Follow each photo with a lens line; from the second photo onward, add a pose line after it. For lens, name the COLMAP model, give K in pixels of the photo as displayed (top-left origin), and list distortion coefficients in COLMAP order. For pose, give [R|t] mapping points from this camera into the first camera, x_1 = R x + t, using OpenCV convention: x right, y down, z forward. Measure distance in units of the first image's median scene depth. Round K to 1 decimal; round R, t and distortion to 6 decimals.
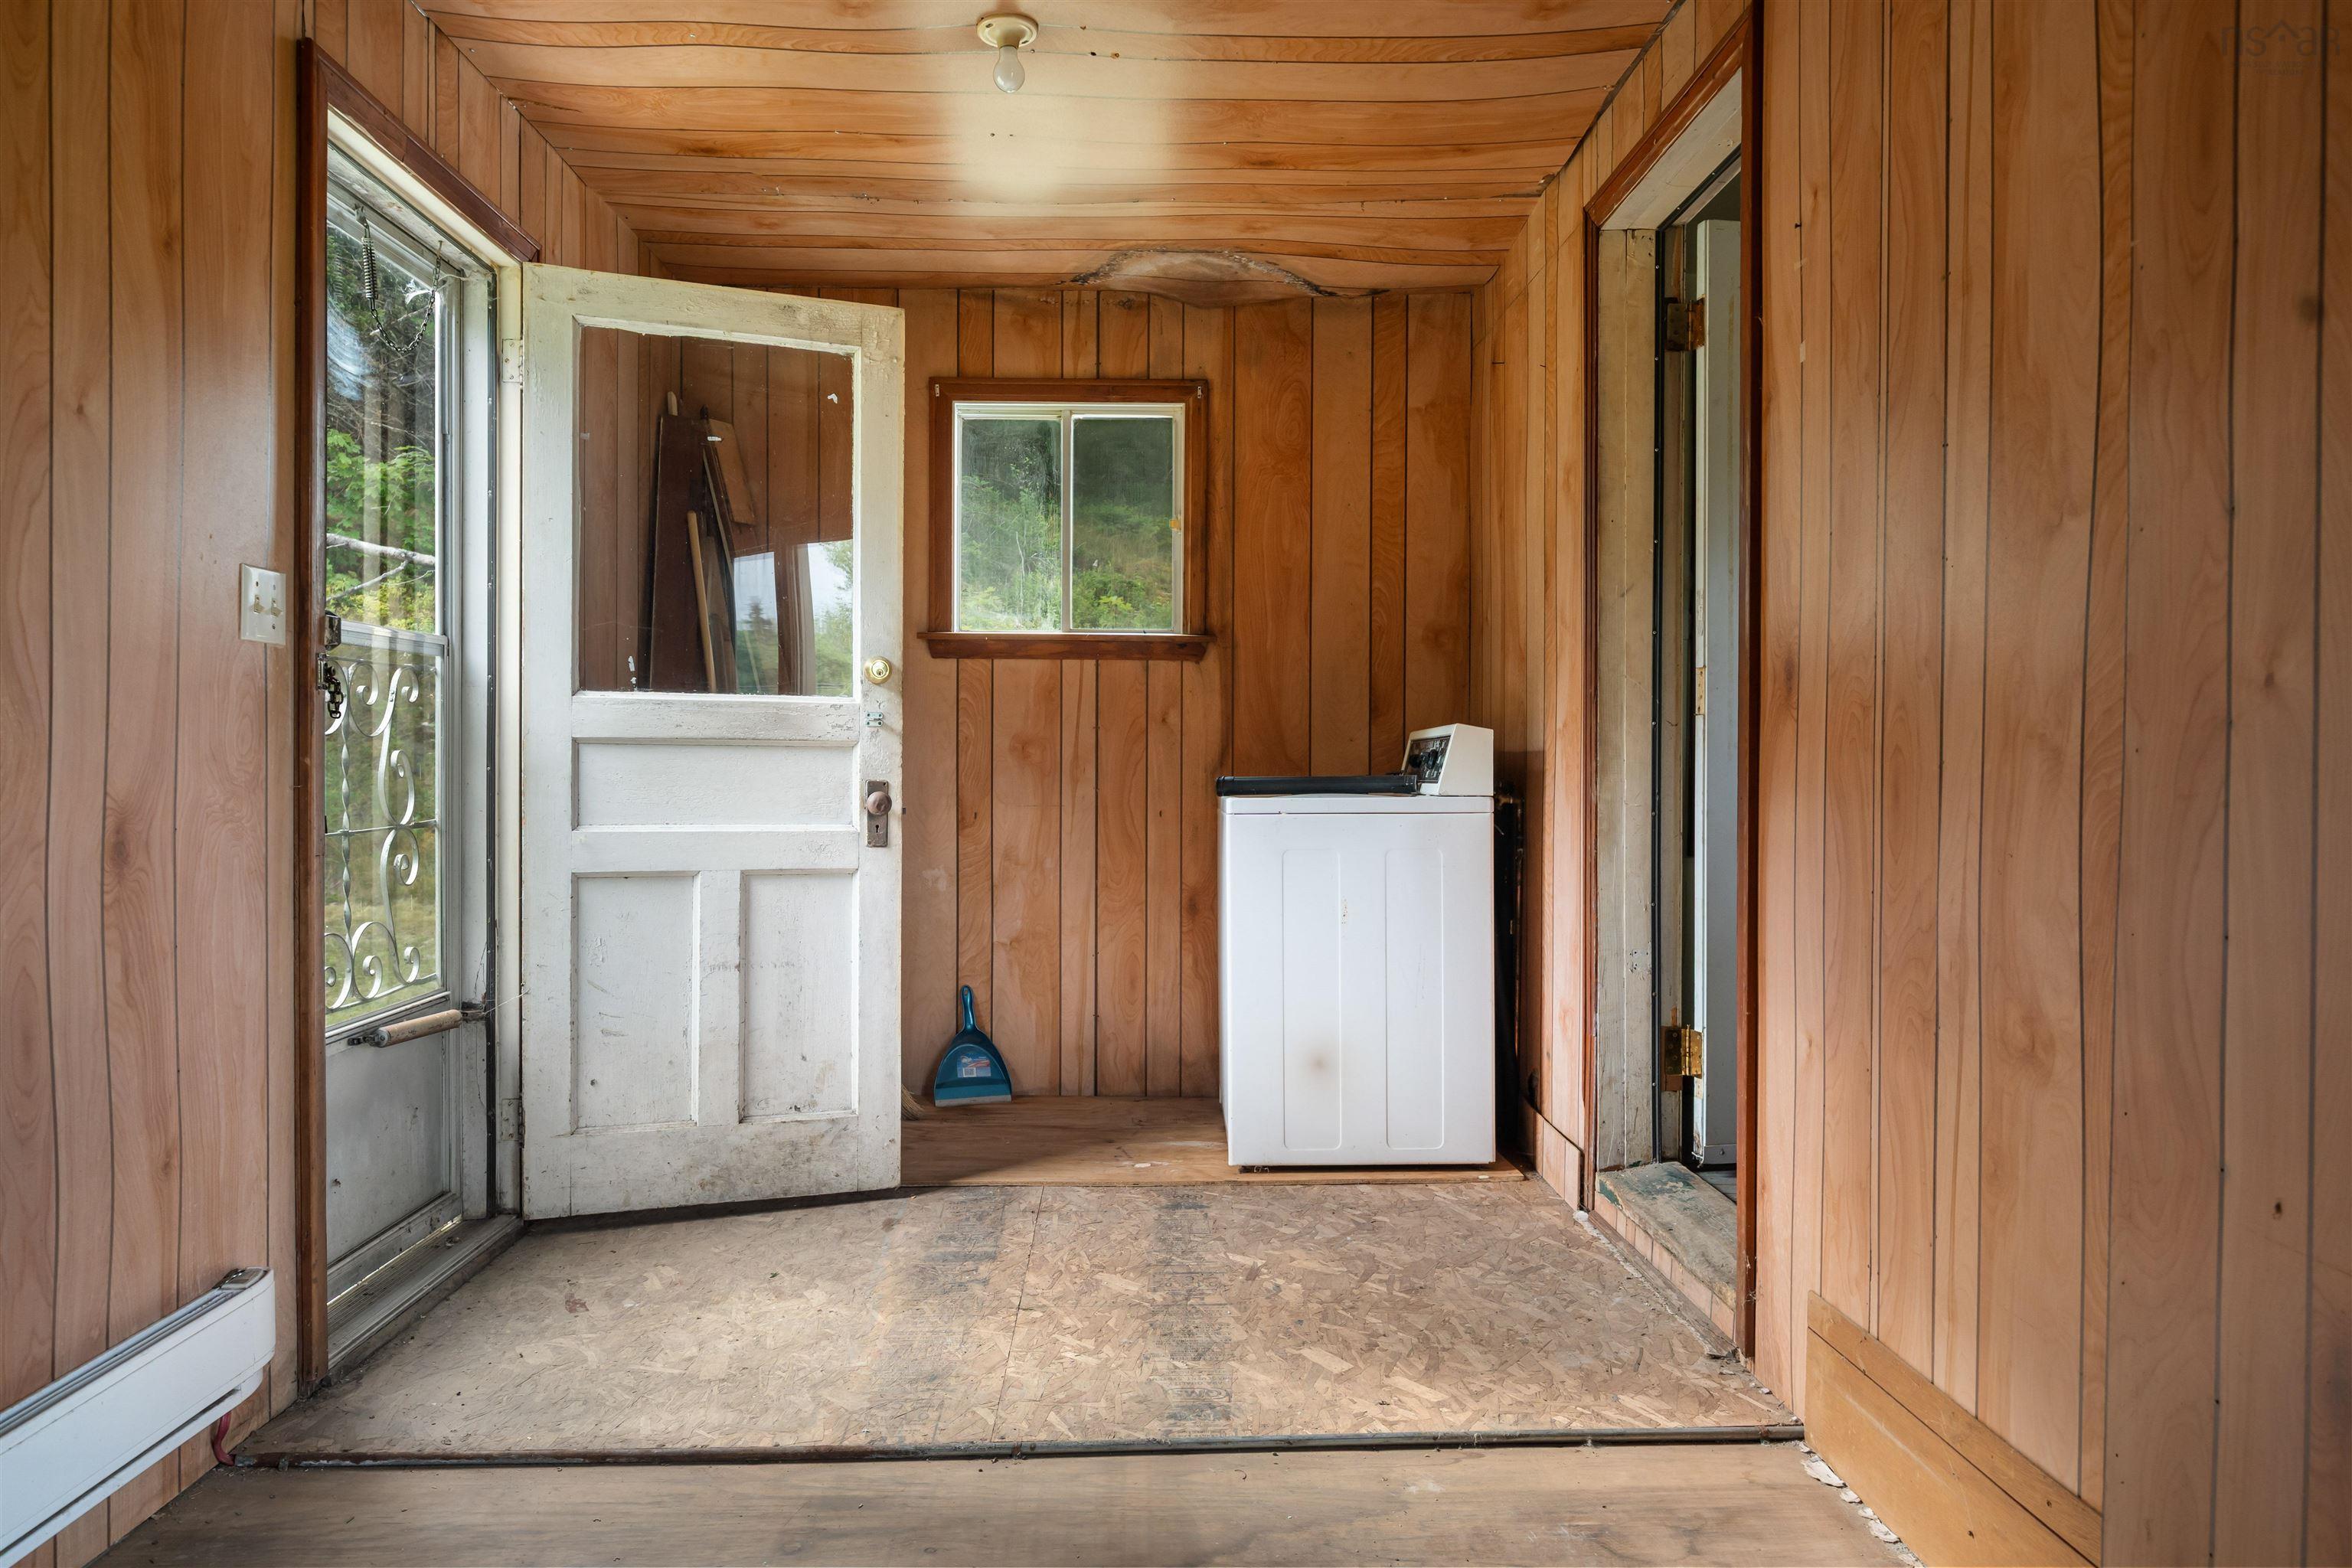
lens RADIAL K [[1651.3, 0, 1178.6], [0, 1651.3, 777.3], [0, 0, 1]] dist [-0.000196, 0.000648]
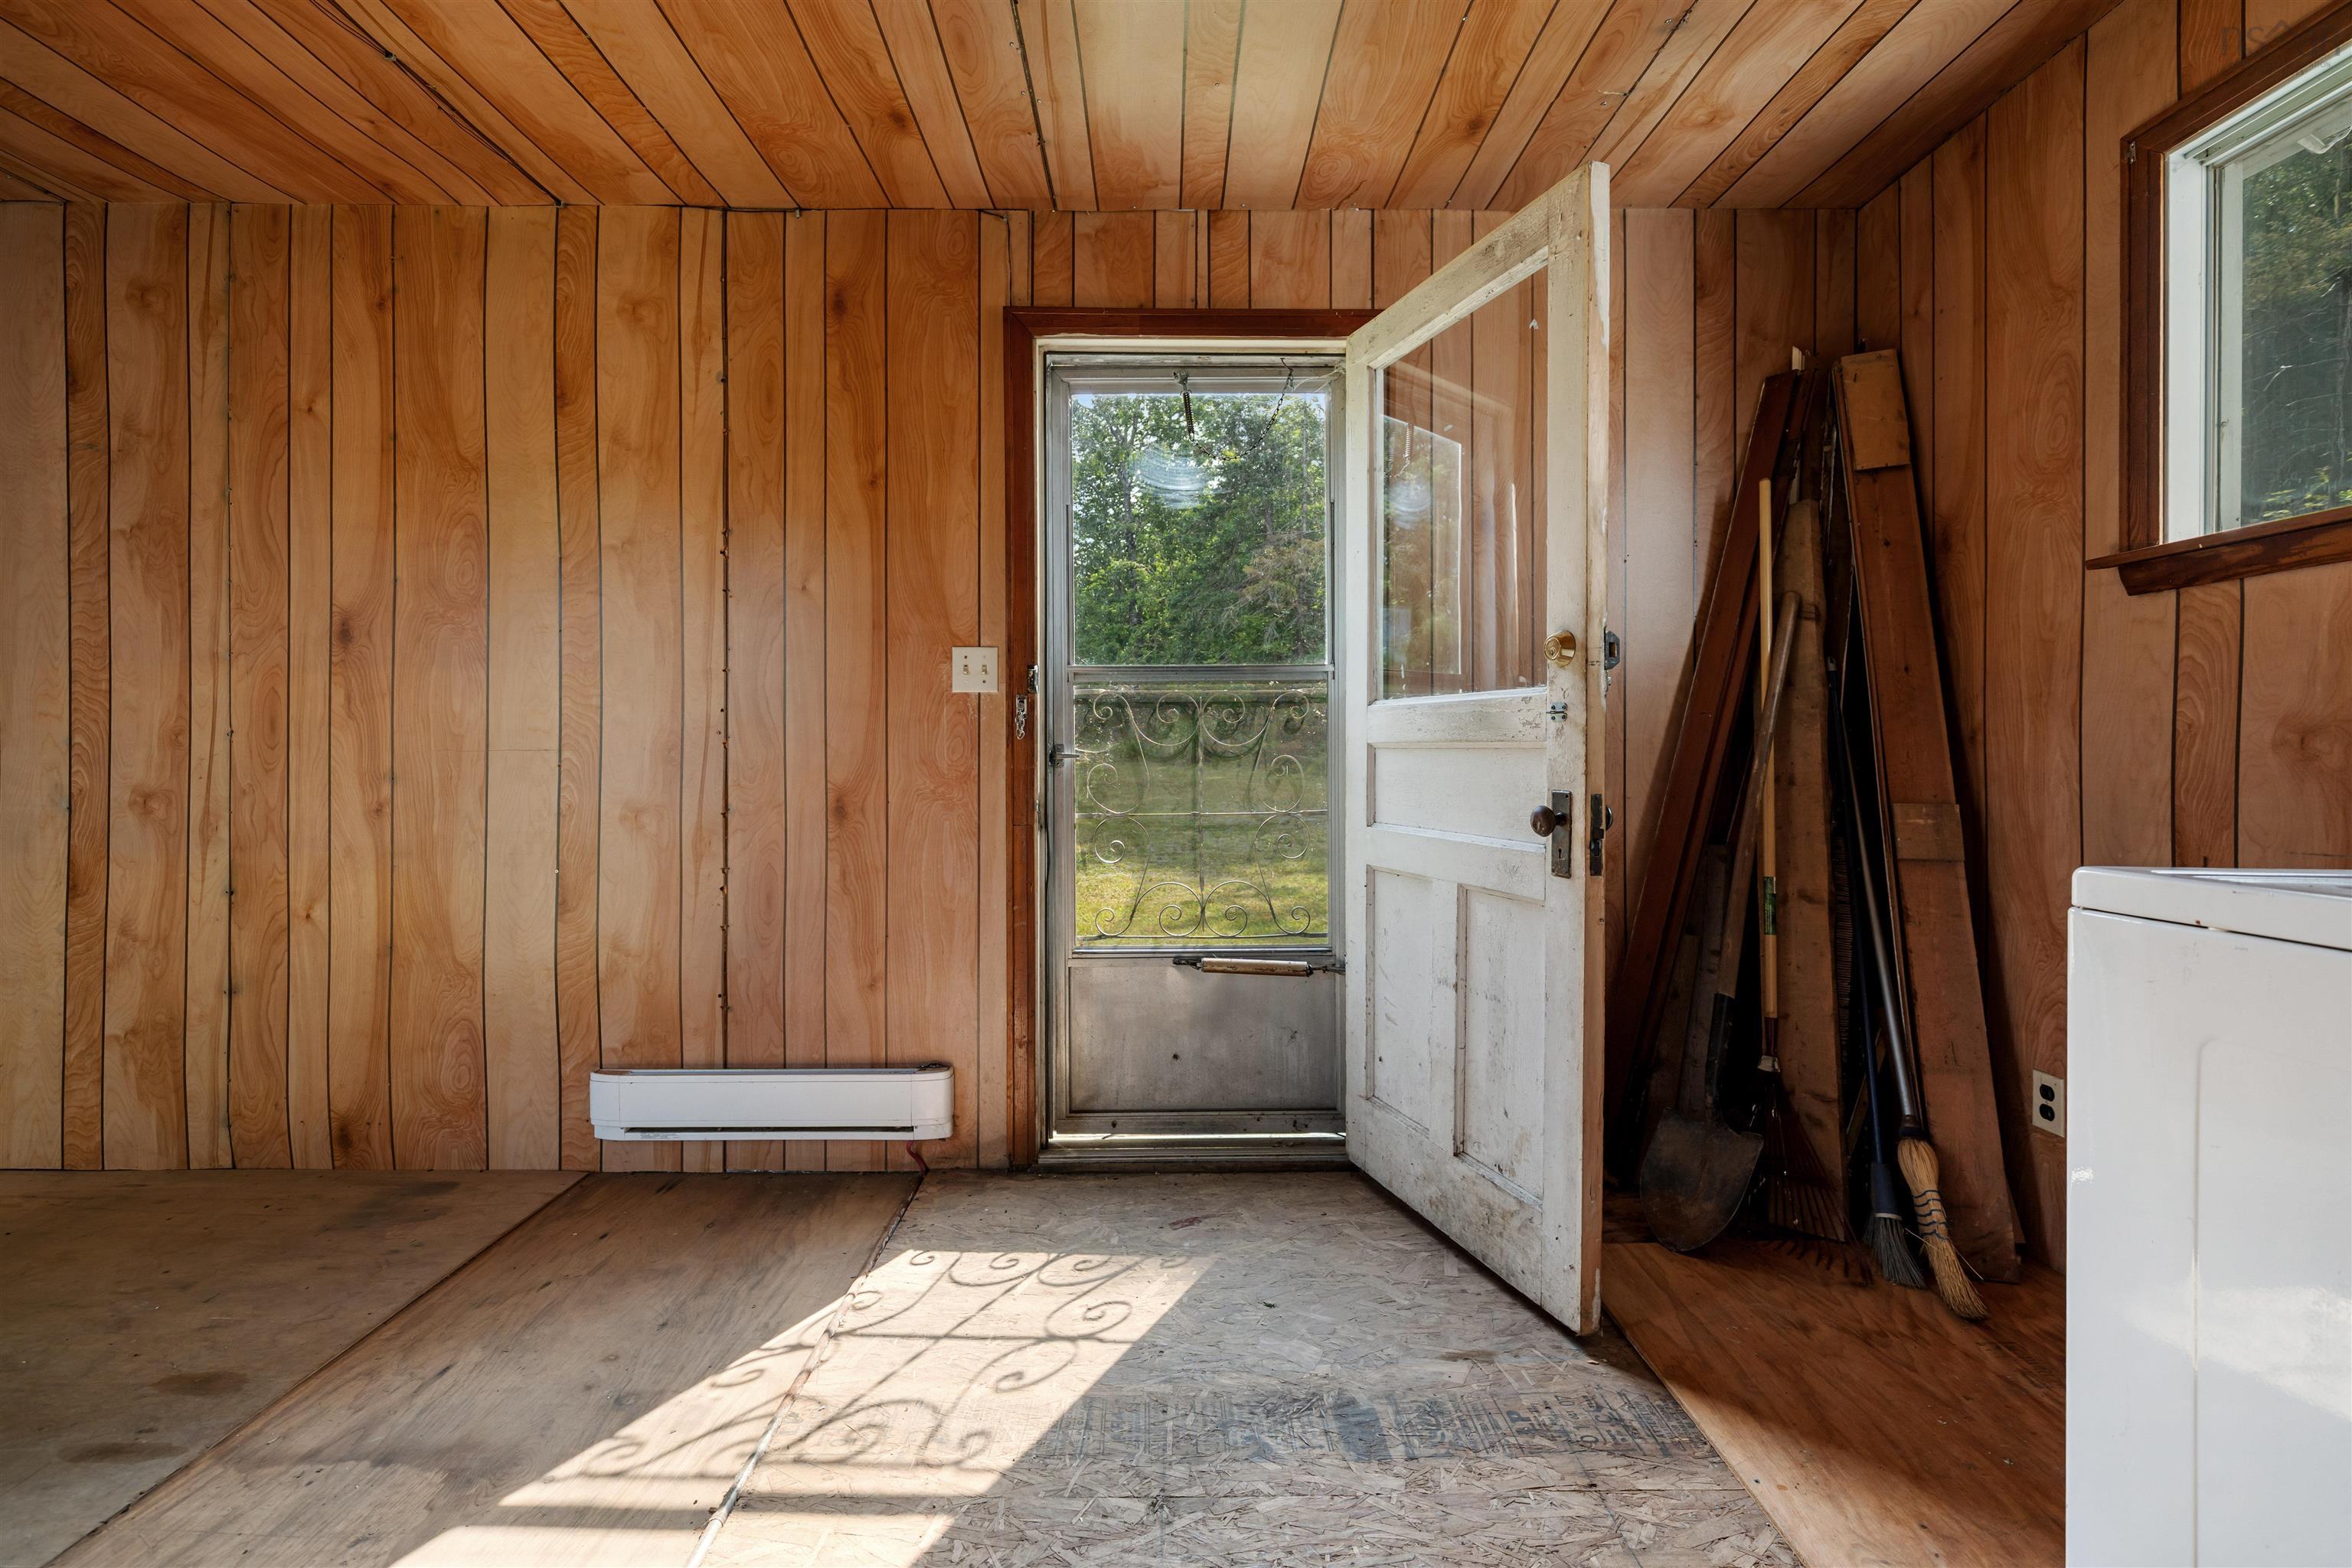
lens RADIAL K [[990.9, 0, 1168.4], [0, 990.9, 763.3], [0, 0, 1]] dist [-0.000986, -0.000247]
pose [[-0.034003, 0.001943, -0.999420, 0.296389], [-0.009981, 0.999948, 0.002284, -0.010519], [0.999372, 0.010053, -0.033982, 0.859826]]
